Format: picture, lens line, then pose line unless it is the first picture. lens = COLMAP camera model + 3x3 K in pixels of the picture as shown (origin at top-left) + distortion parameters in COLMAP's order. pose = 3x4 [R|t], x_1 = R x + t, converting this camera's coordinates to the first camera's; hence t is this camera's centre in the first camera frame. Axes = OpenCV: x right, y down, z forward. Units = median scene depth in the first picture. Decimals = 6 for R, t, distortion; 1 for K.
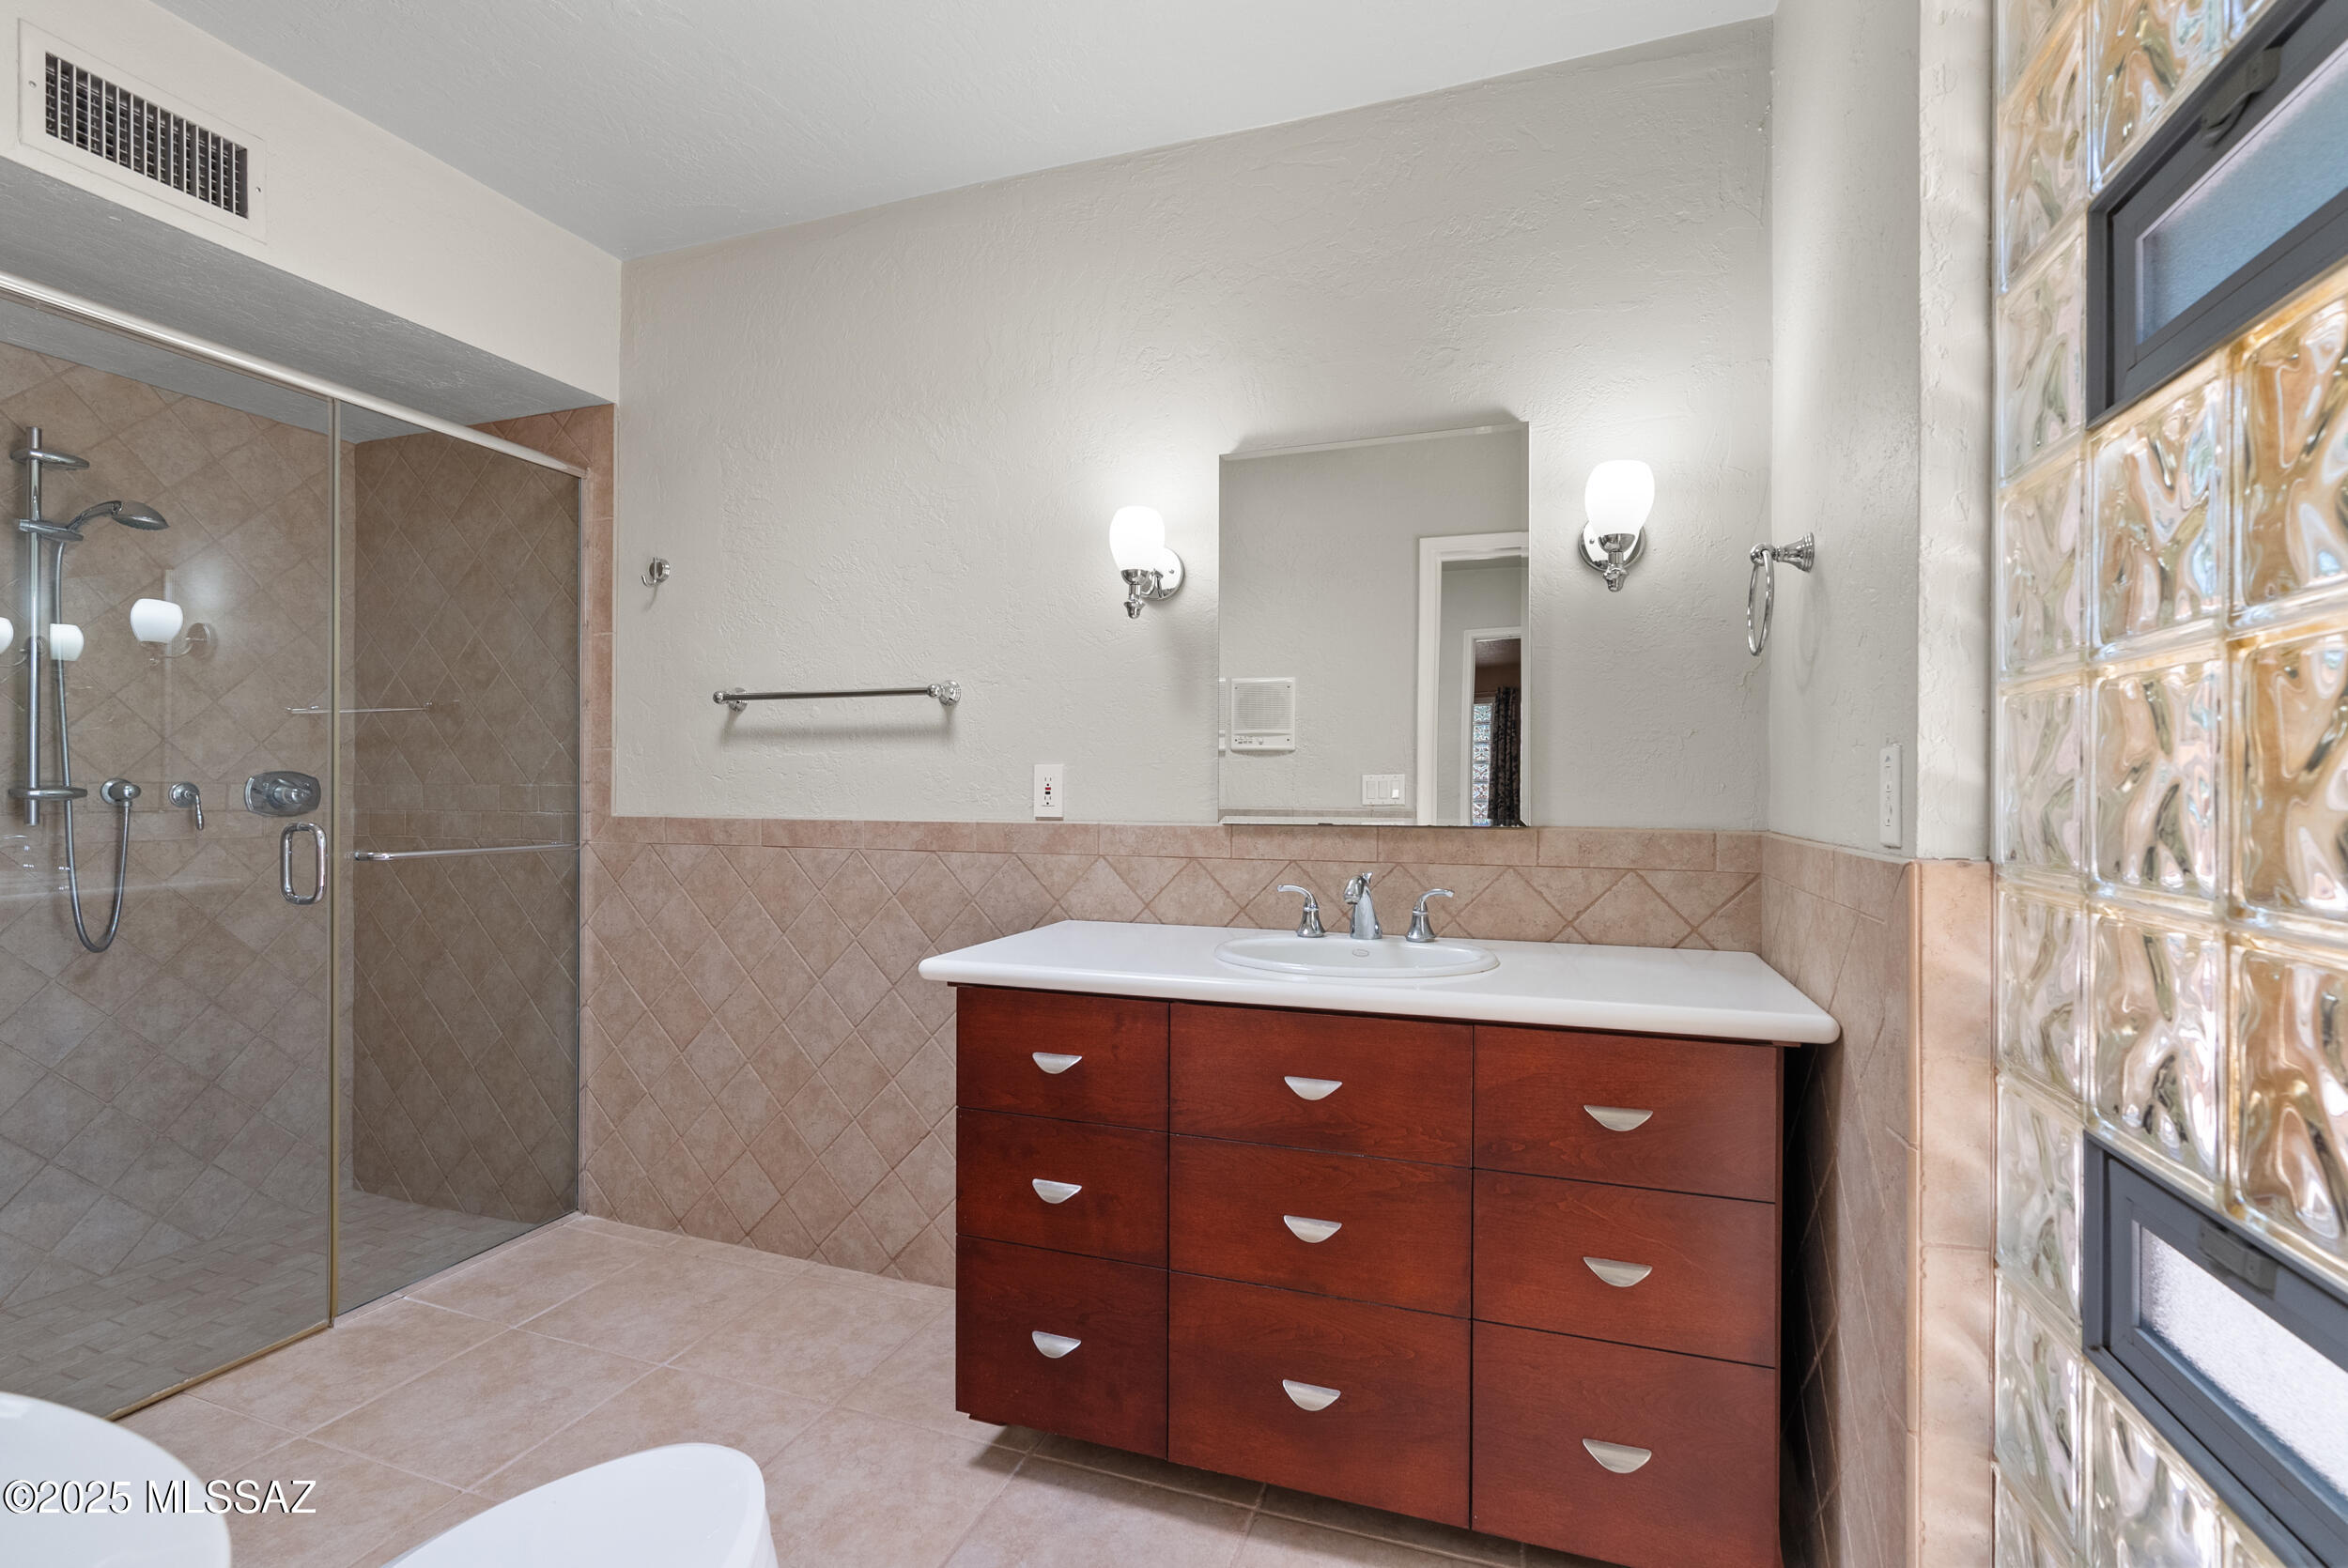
lens RADIAL K [[1074.1, 0, 1172.9], [0, 1074.1, 793.4], [0, 0, 1]] dist [-0.008917, 0.002648]
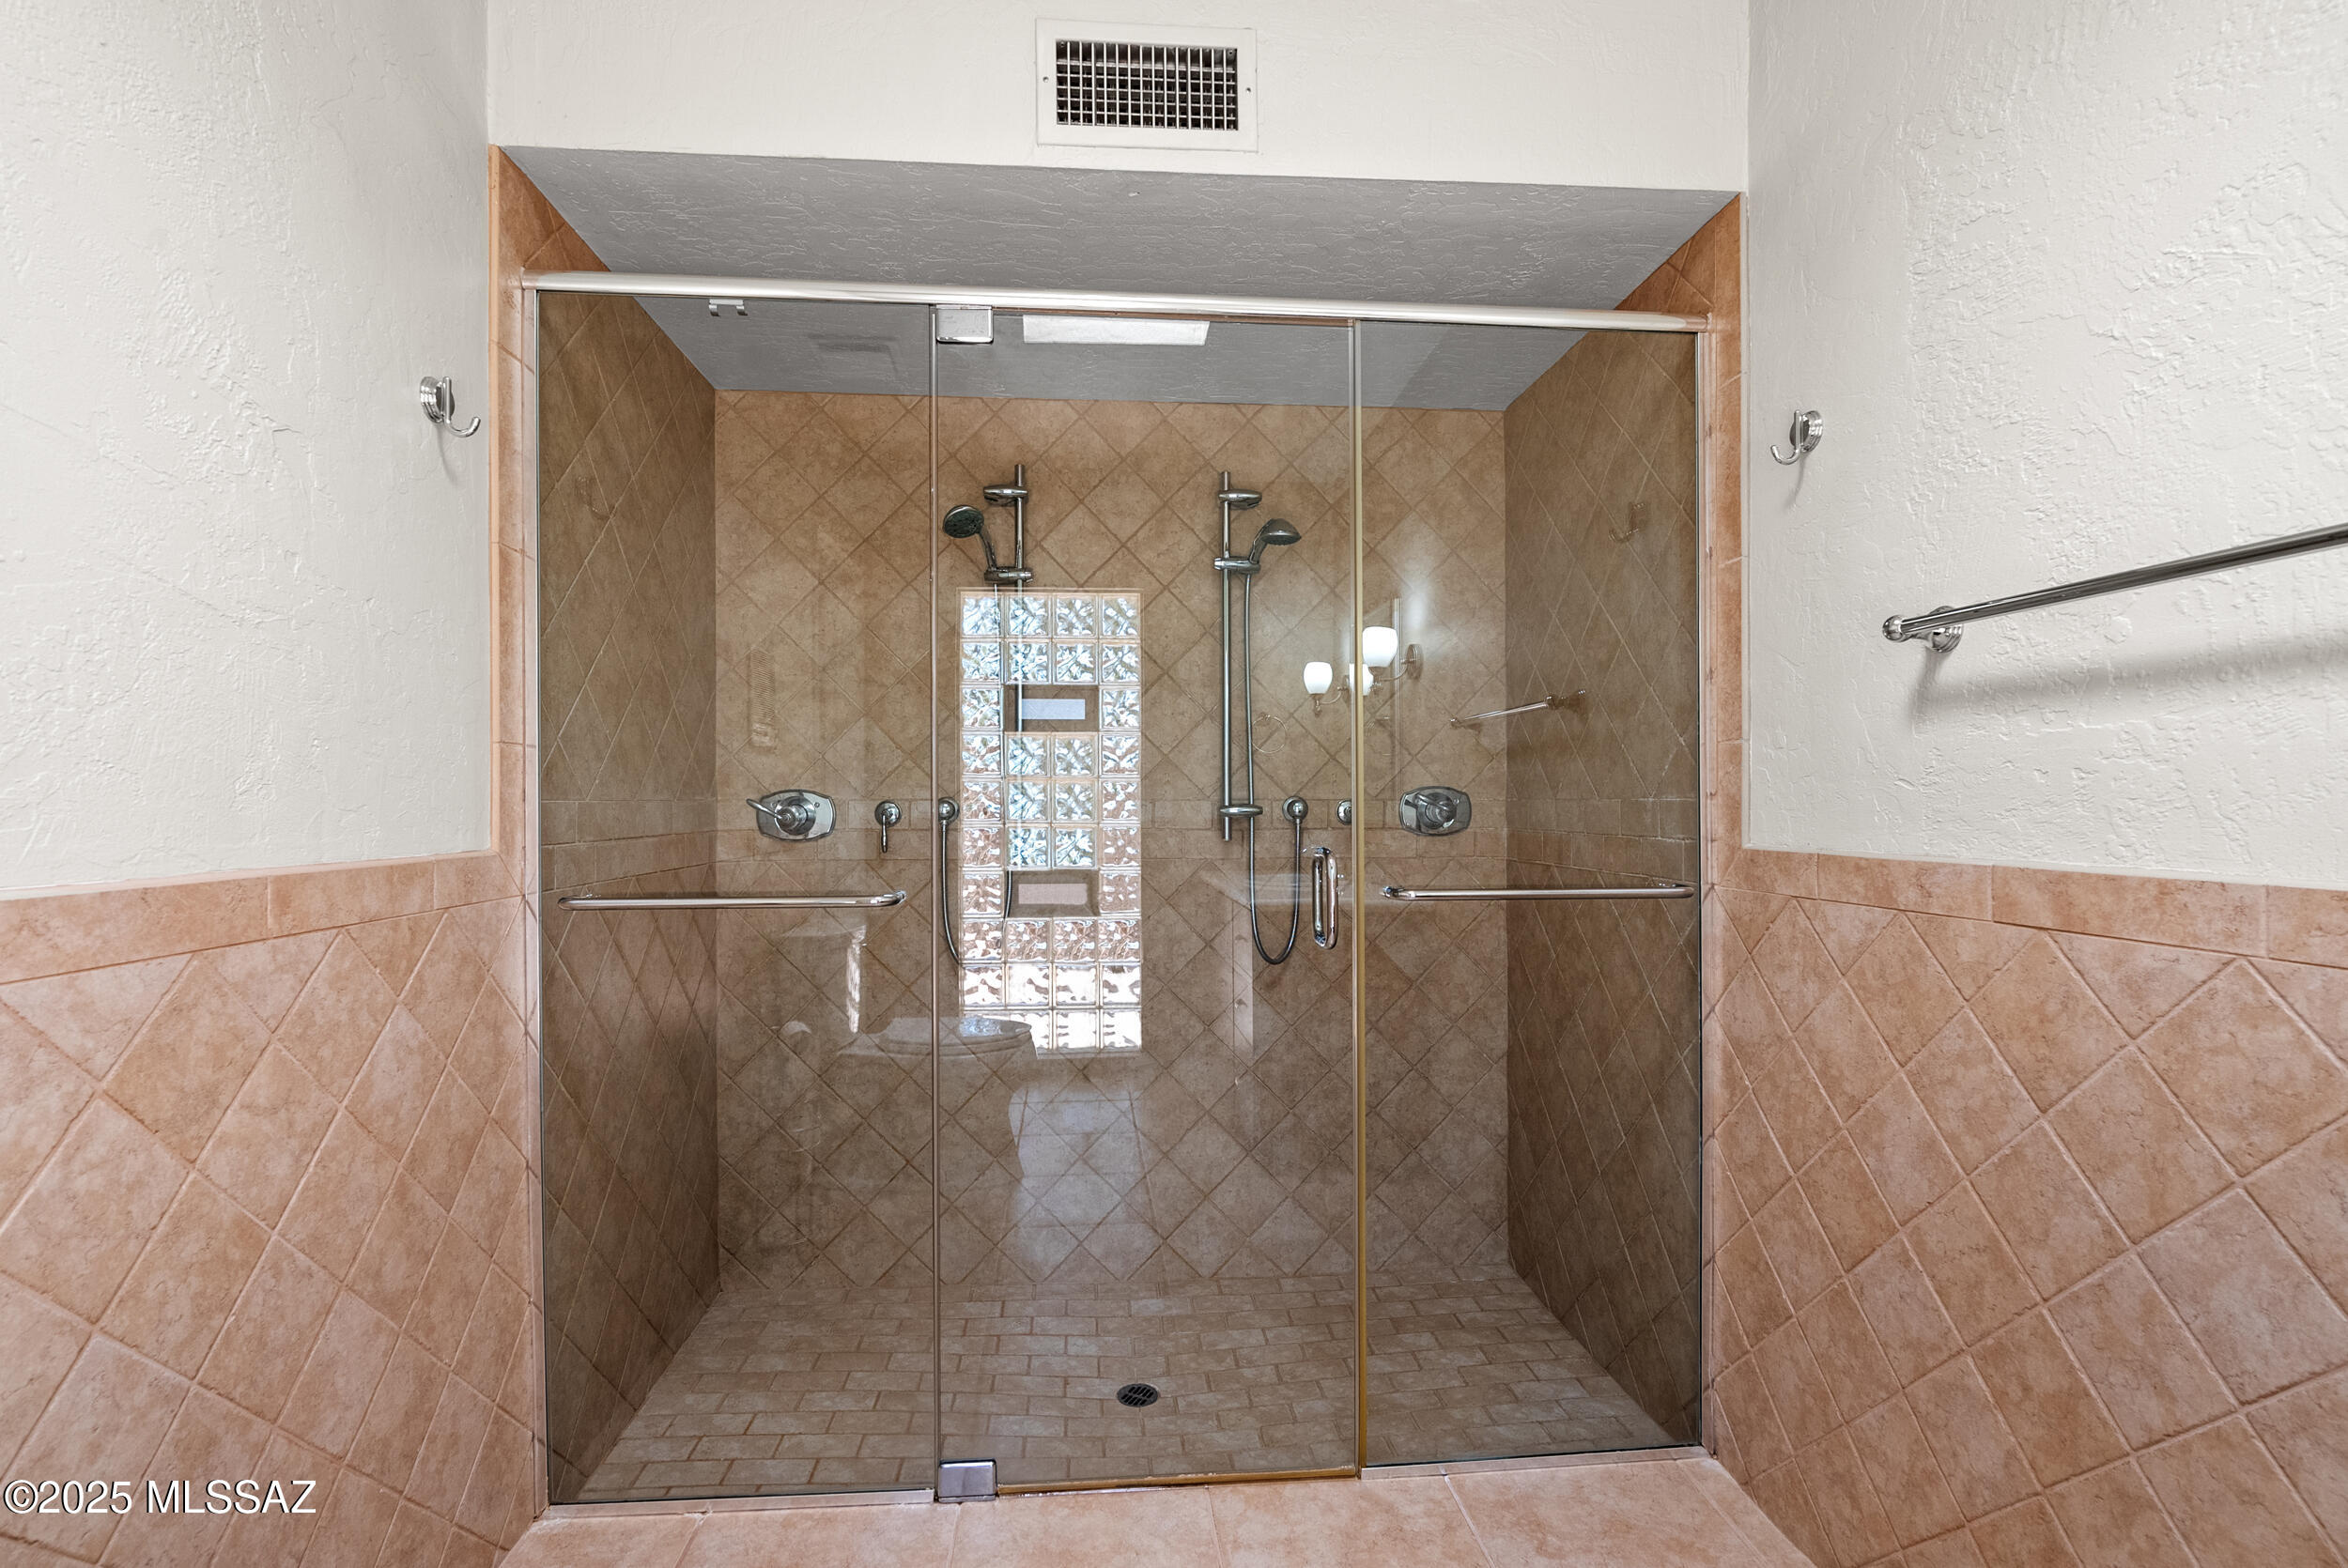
lens RADIAL K [[1074.1, 0, 1166.8], [0, 1074.1, 797.4], [0, 0, 1]] dist [-0.008917, 0.002648]
pose [[0.409701, -0.009033, -0.912175, -0.091441], [0.001616, 0.999957, -0.009176, -0.003305], [0.912219, 0.002286, 0.409698, 0.448451]]
